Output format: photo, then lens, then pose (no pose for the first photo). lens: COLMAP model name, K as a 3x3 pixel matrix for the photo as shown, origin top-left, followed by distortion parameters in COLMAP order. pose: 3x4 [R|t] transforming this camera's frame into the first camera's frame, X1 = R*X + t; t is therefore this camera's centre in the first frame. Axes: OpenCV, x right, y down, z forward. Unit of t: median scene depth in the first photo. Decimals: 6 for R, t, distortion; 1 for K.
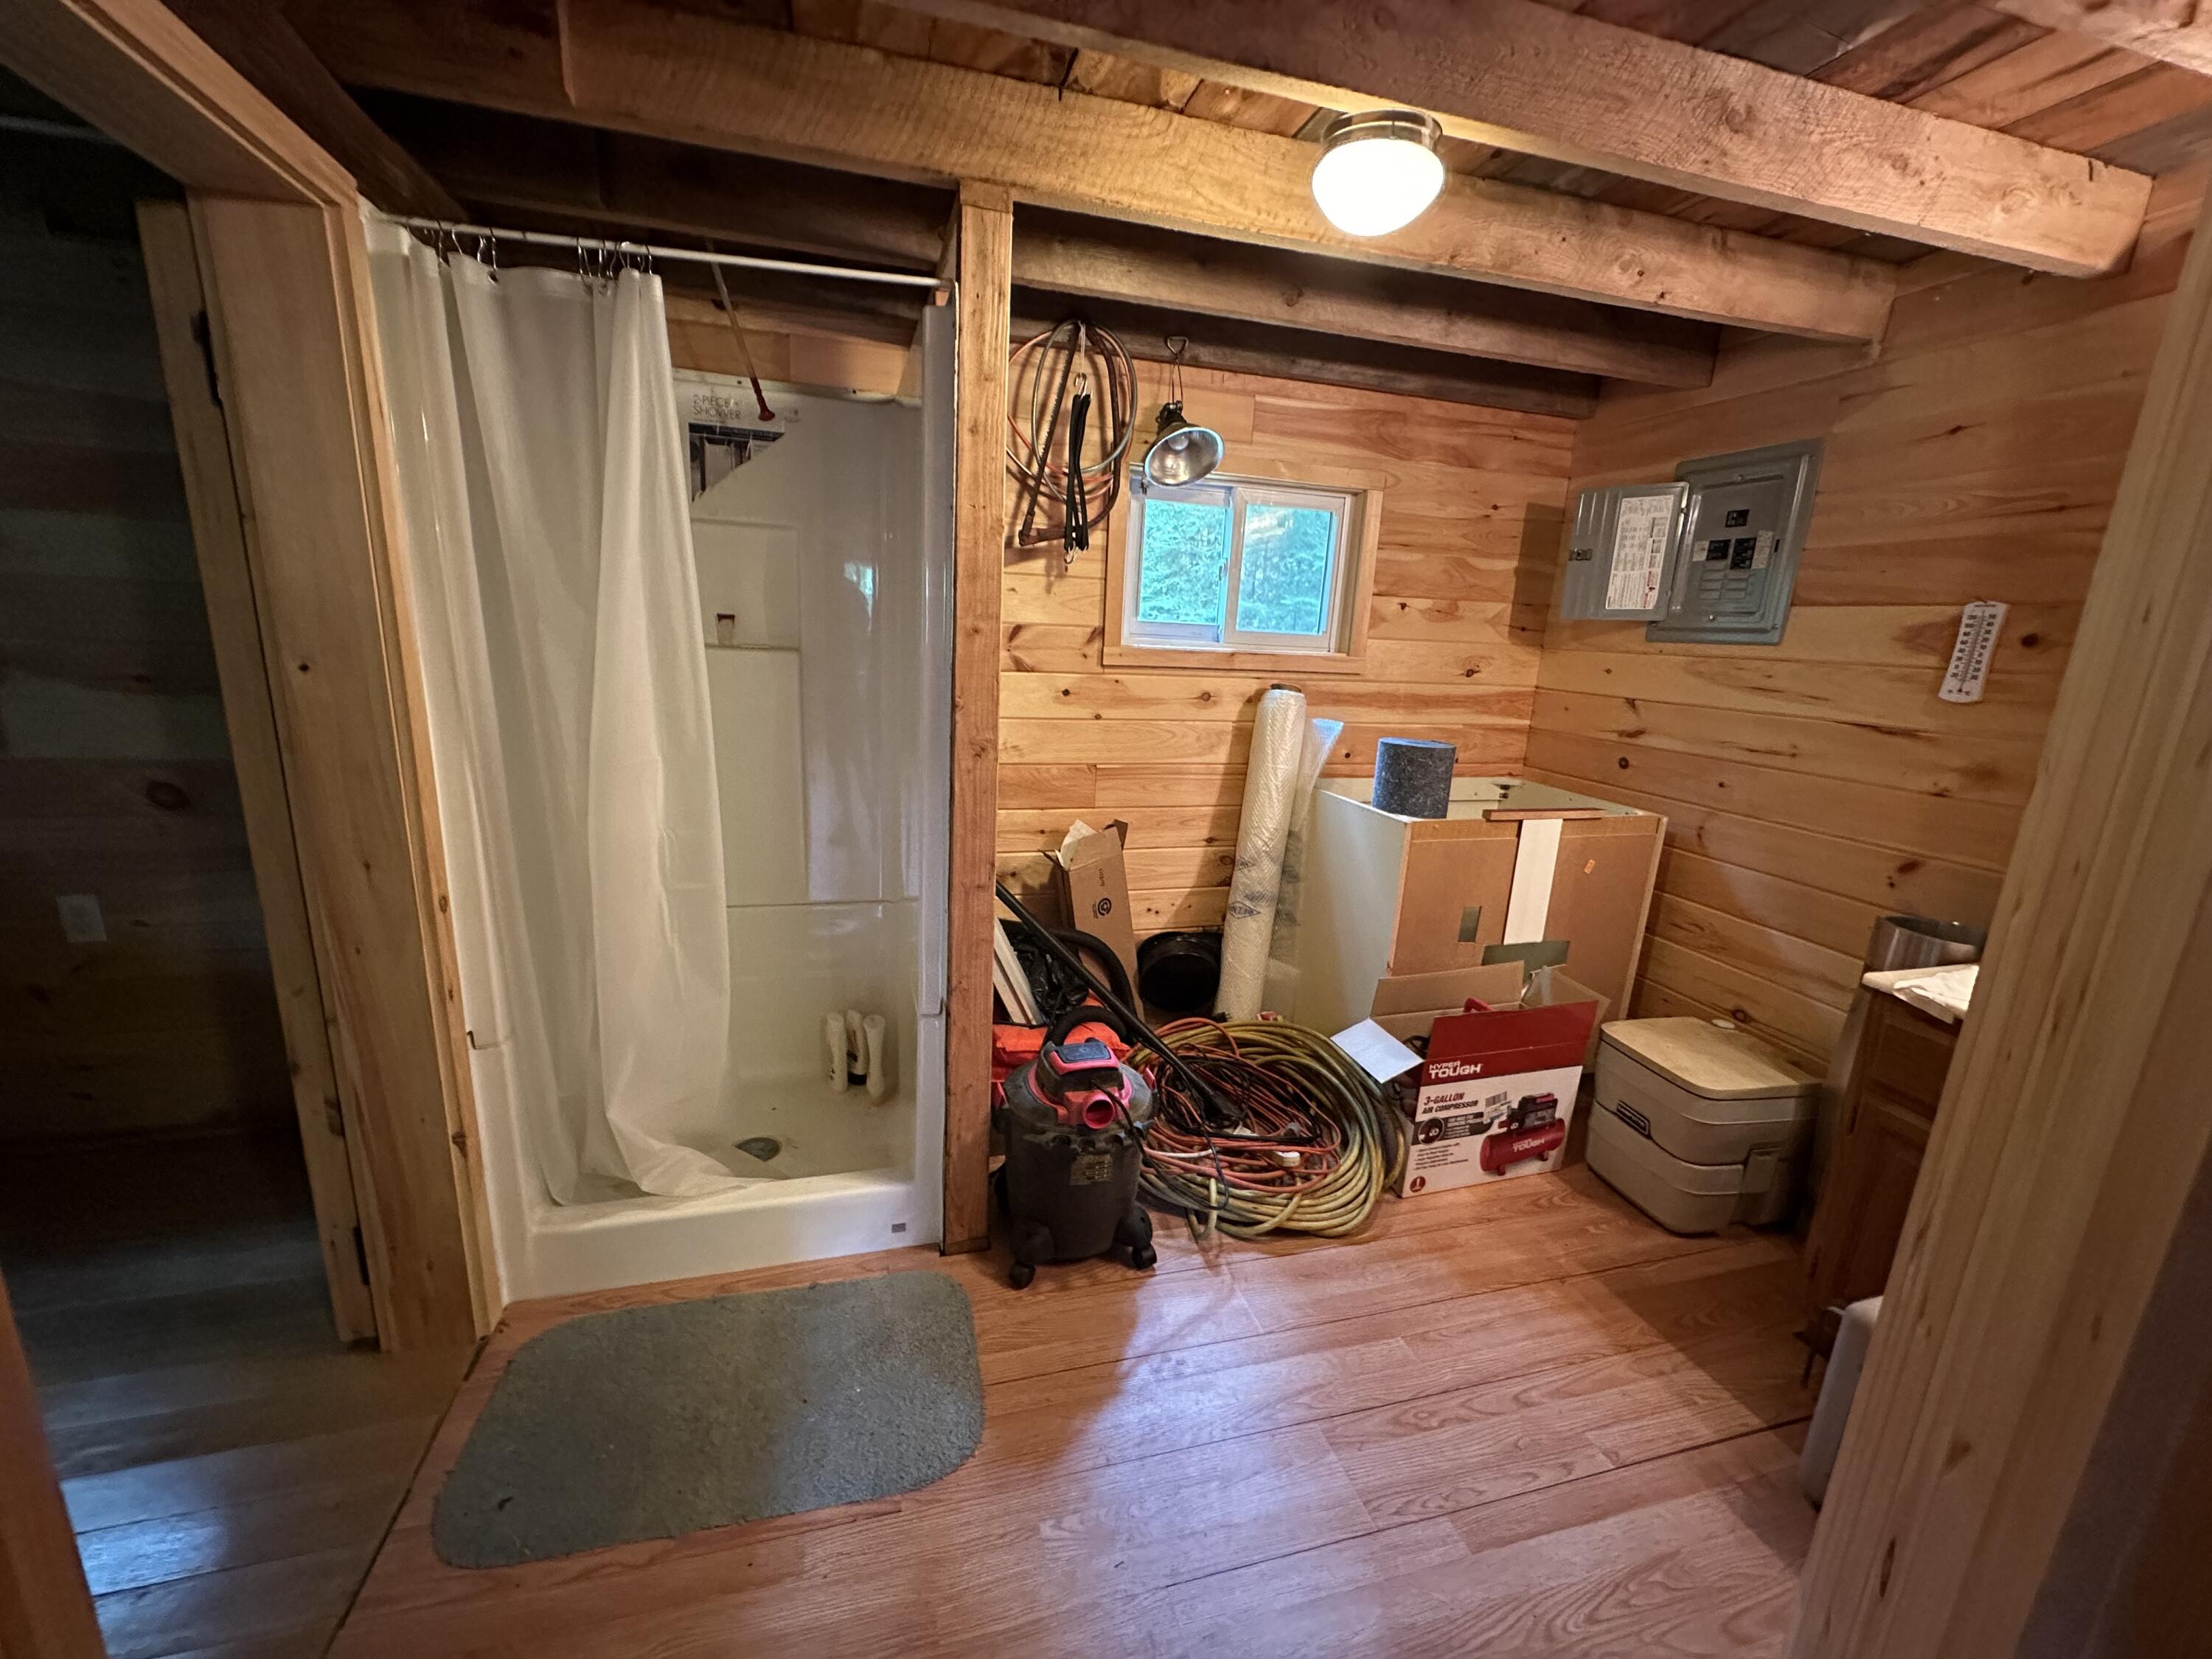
lens RADIAL K [[875.5, 0, 1099.1], [0, 875.5, 832.6], [0, 0, 1]] dist [-0.002205, -0.000233]
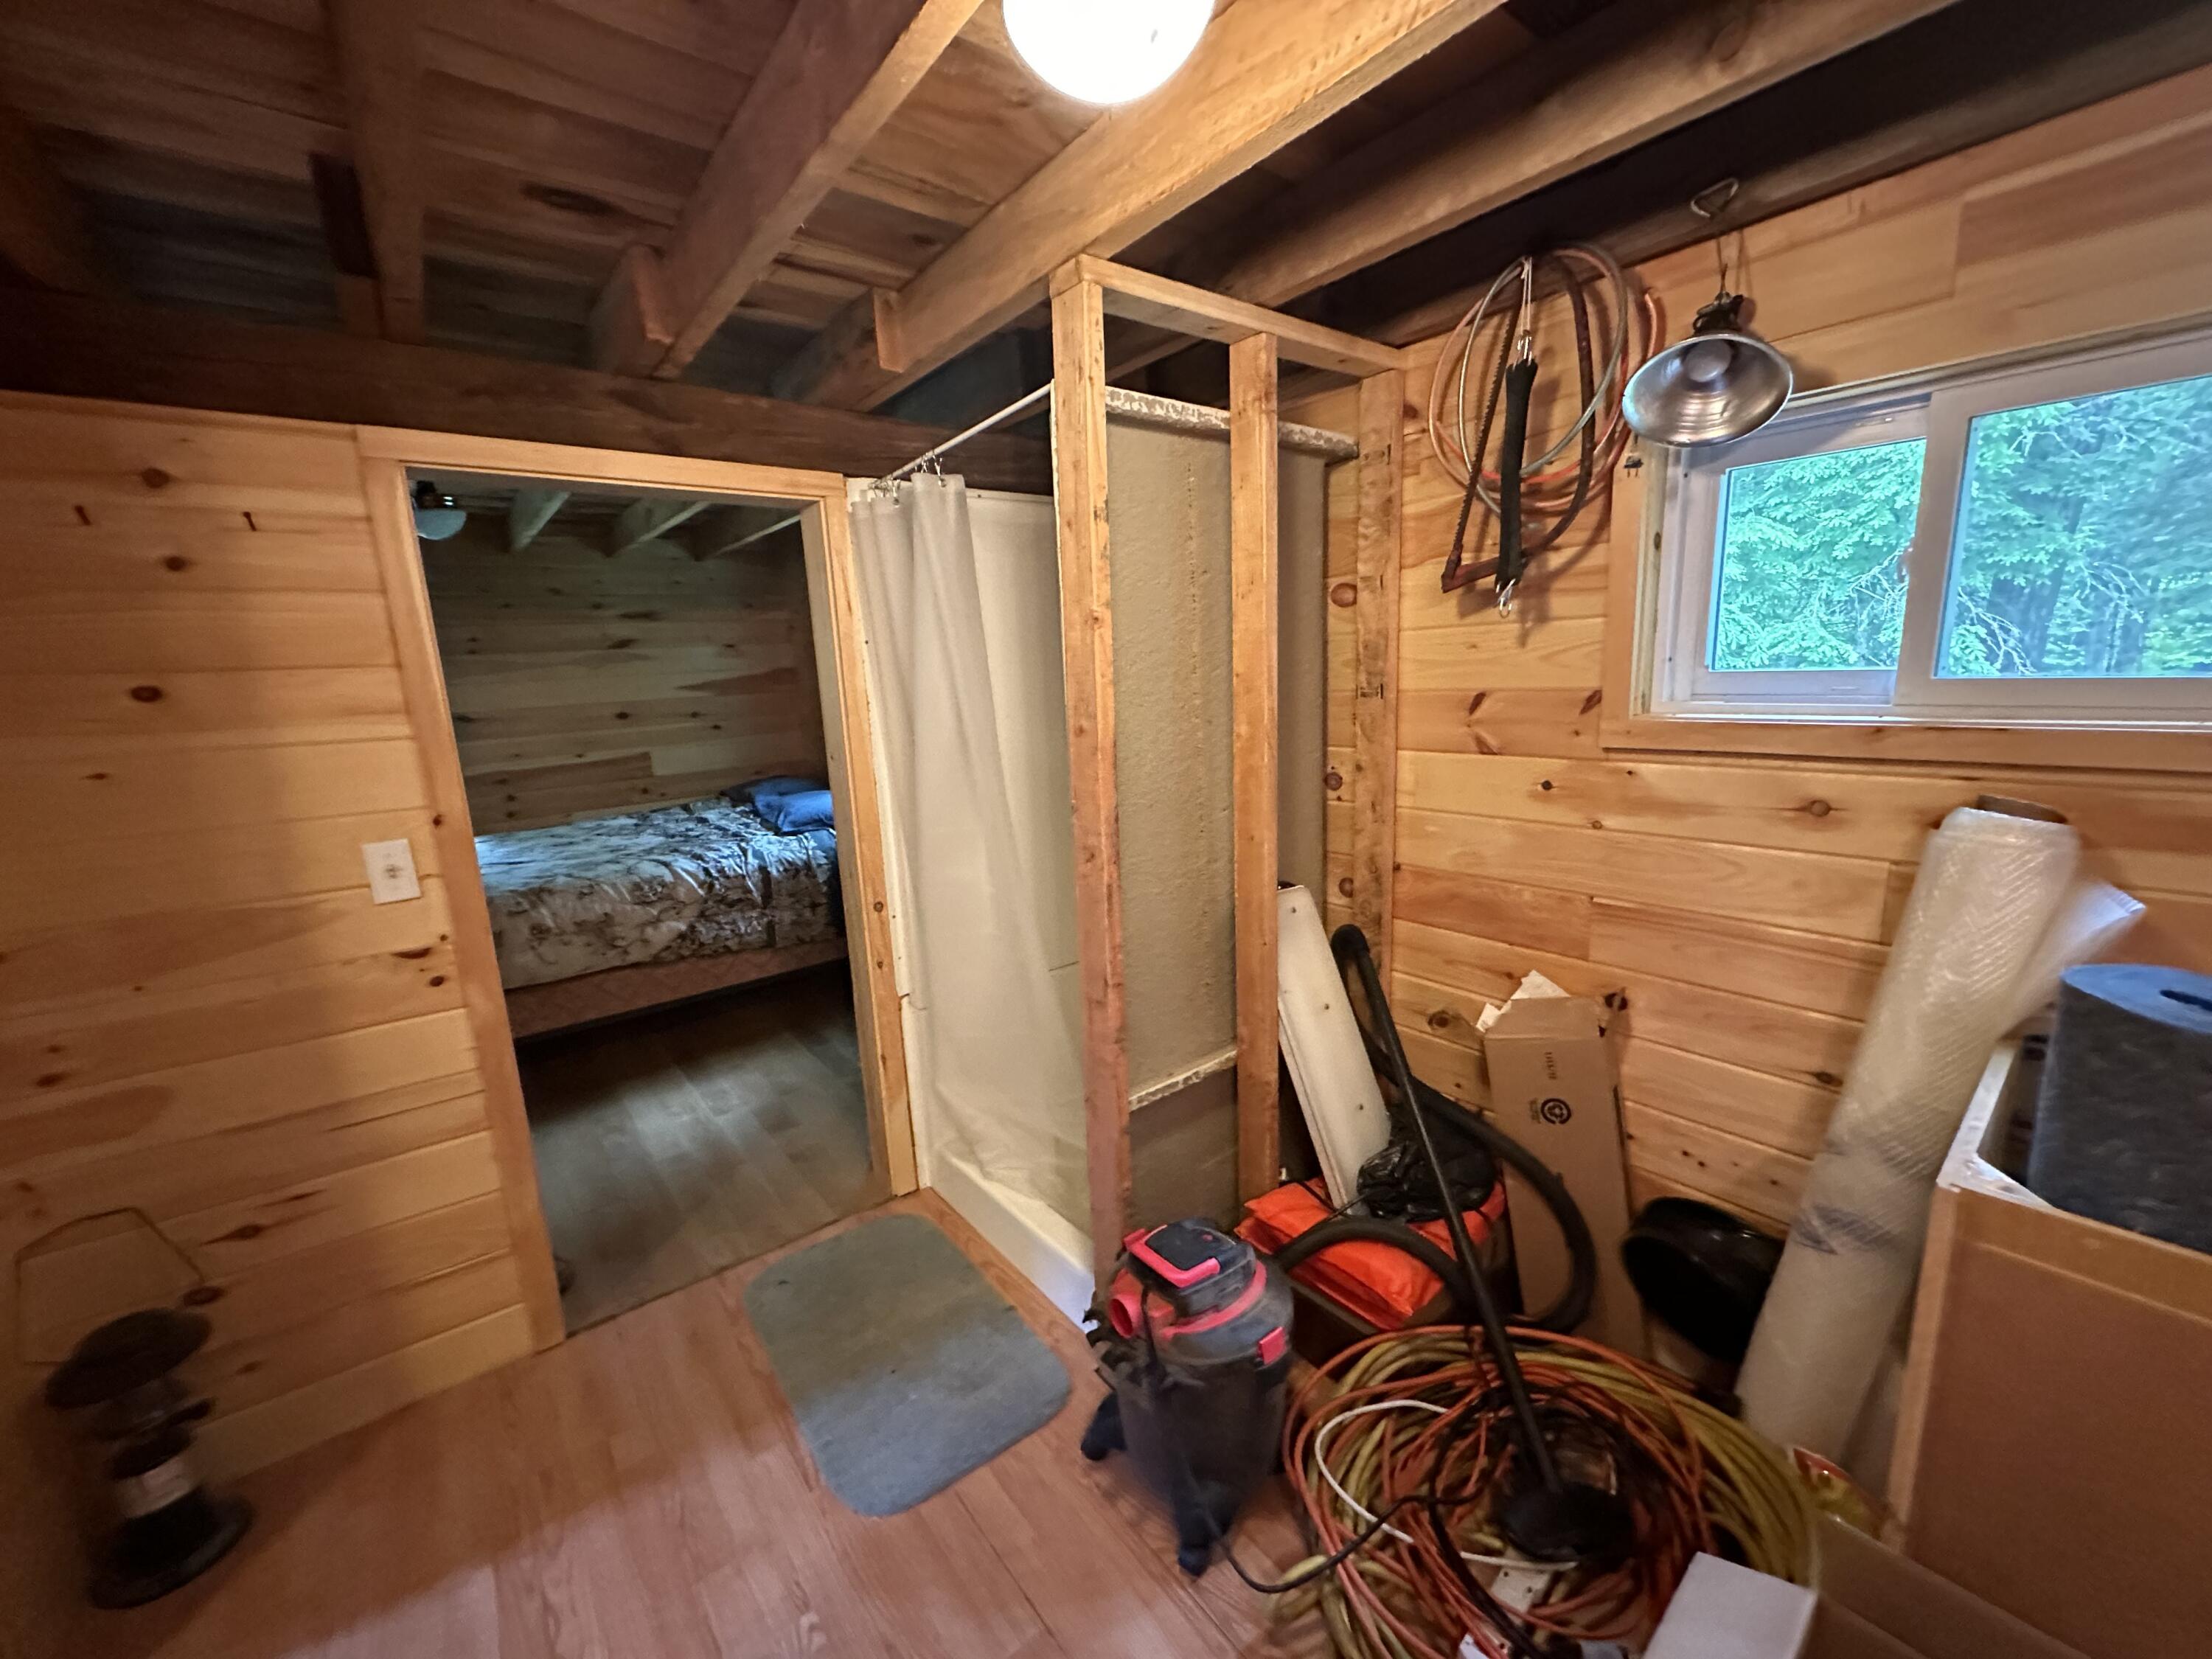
lens RADIAL K [[875.5, 0, 1103.7], [0, 875.5, 832.9], [0, 0, 1]] dist [-0.002205, -0.000233]
pose [[0.382752, 0.113437, -0.916860, 0.472596], [-0.147529, 0.987202, 0.060553, -0.116073], [0.911996, 0.112087, 0.394589, 0.424325]]
